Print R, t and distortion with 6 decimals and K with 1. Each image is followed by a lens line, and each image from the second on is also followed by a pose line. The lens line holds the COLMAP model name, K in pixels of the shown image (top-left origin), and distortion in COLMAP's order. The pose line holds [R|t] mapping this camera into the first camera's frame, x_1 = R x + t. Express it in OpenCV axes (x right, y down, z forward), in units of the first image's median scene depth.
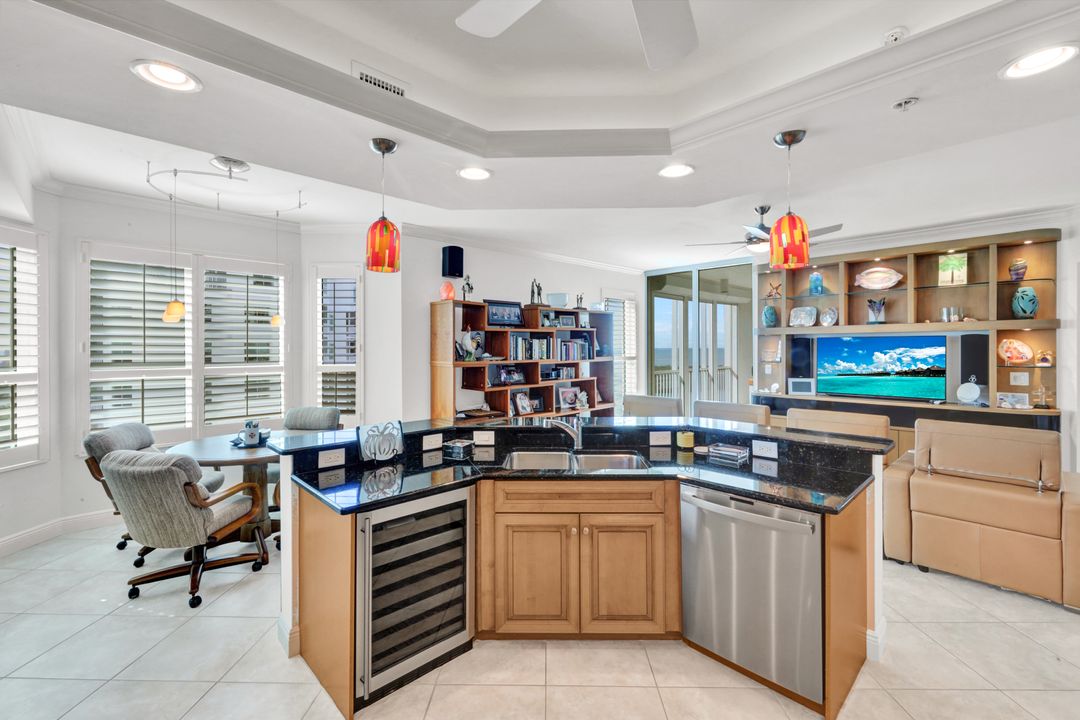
lens RADIAL K [[442.5, 0, 568.8], [0, 442.5, 349.4], [0, 0, 1]] dist [0.009553, -0.000196]
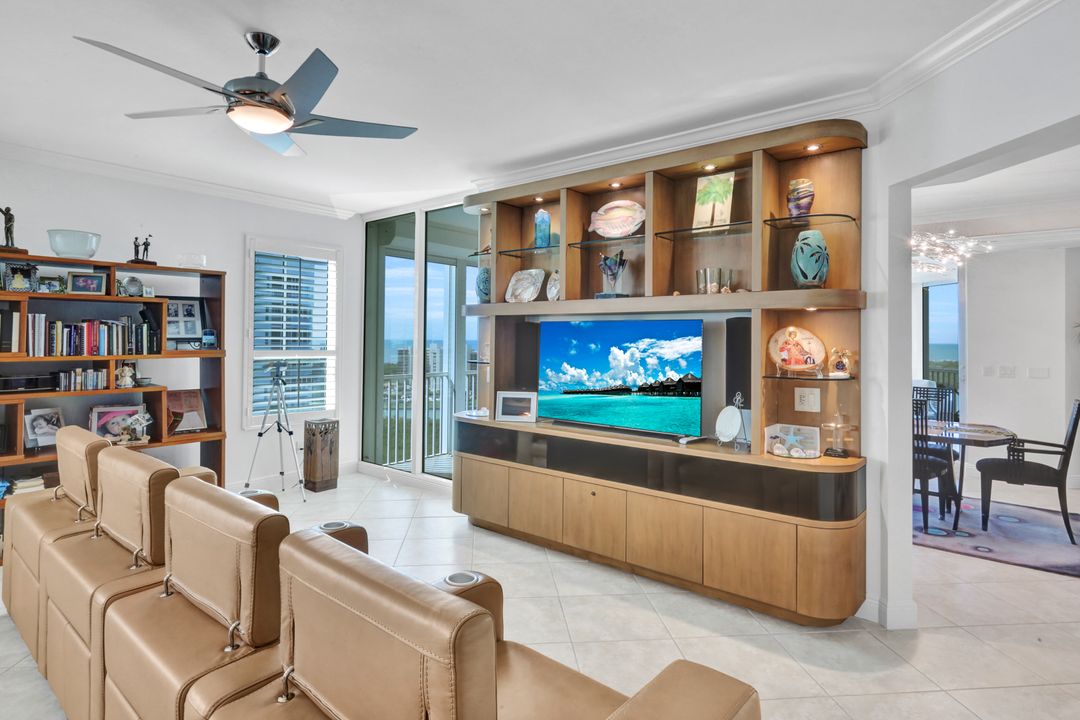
lens RADIAL K [[575.4, 0, 528.0], [0, 575.4, 330.7], [0, 0, 1]] dist [0.005025, 0.000623]
pose [[0.996309, 0.017487, 0.084035, 0.570522], [-0.015639, 0.999622, -0.022602, 0.002287], [-0.084399, 0.021205, 0.996206, 0.306883]]
